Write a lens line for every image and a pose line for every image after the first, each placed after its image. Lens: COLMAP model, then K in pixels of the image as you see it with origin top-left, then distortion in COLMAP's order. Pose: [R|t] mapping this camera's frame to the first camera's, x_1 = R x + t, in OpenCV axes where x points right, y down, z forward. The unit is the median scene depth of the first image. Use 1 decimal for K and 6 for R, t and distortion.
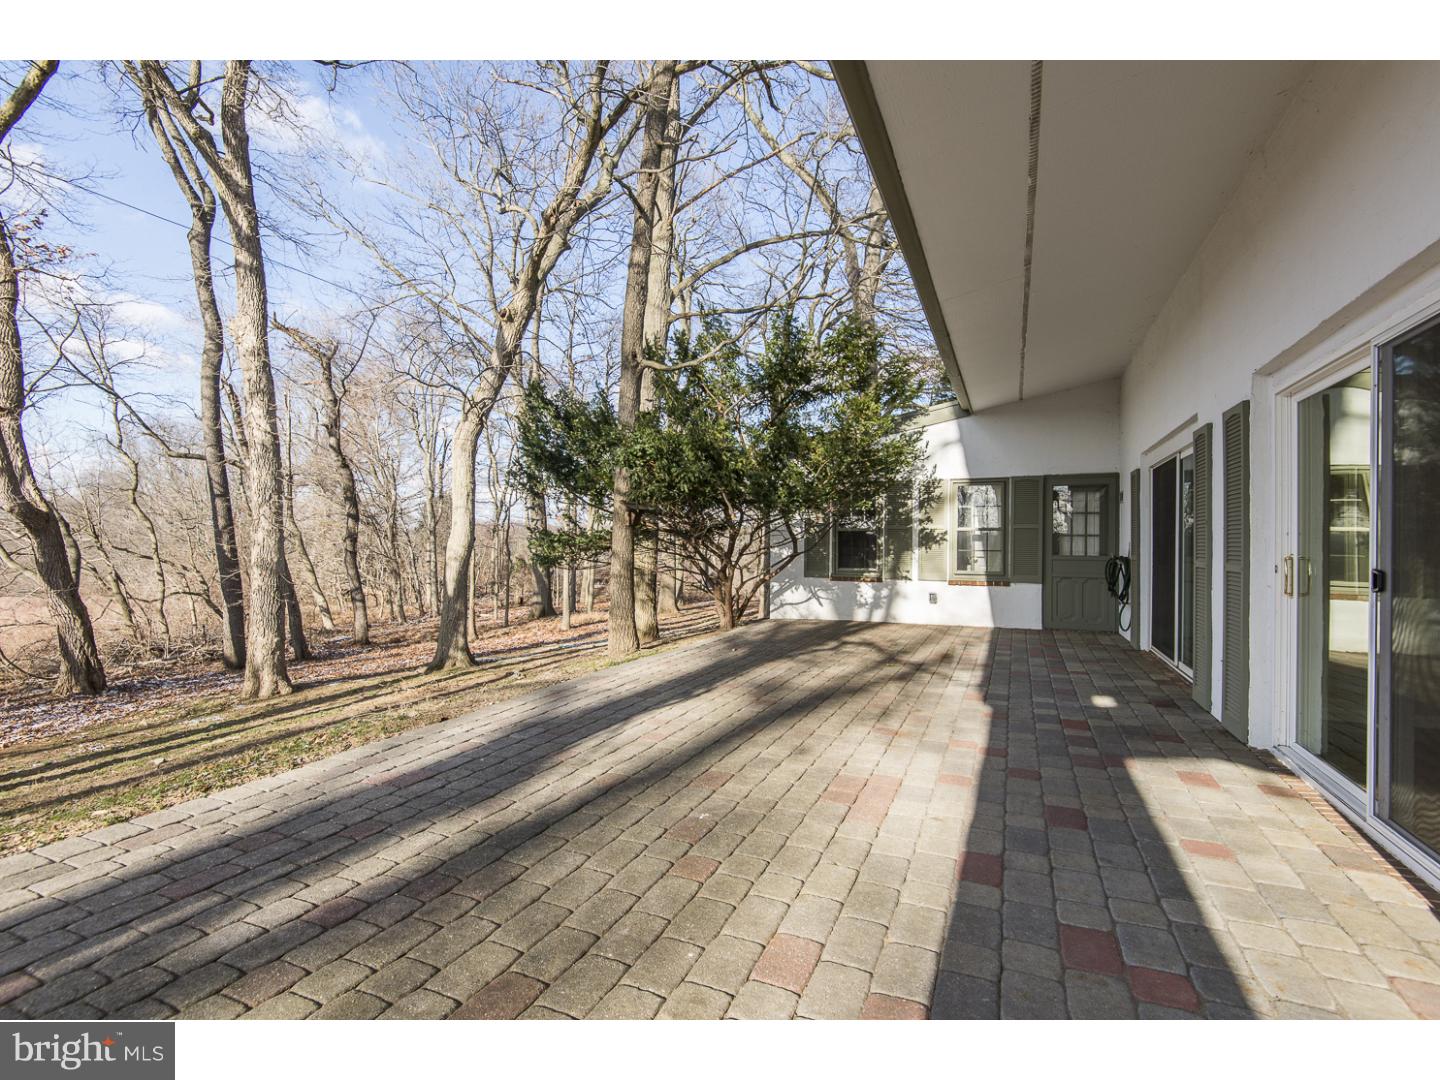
lens RADIAL K [[659.0, 0, 720.4], [0, 659.0, 542.4], [0, 0, 1]] dist [0.024158, -0.003652]
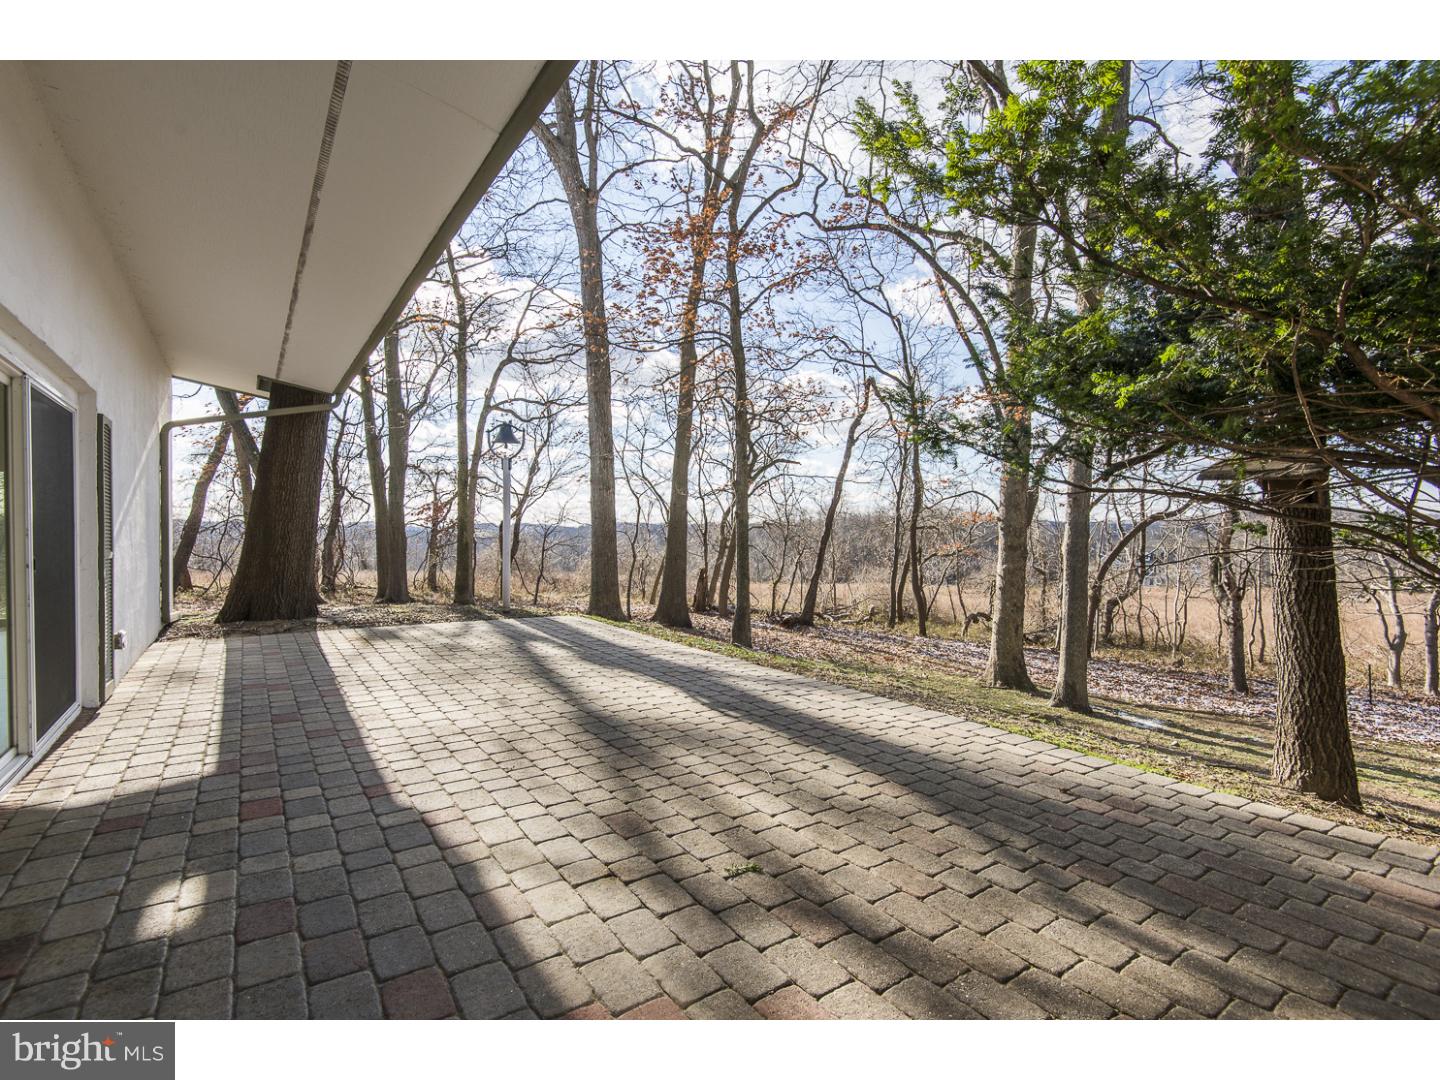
lens RADIAL K [[659.0, 0, 718.6], [0, 659.0, 533.9], [0, 0, 1]] dist [0.024158, -0.003652]
pose [[-0.504216, 0.009936, -0.863521, 1.024266], [-0.012526, 0.999744, 0.018818, -0.037871], [0.863487, 0.020305, -0.503962, 2.013800]]
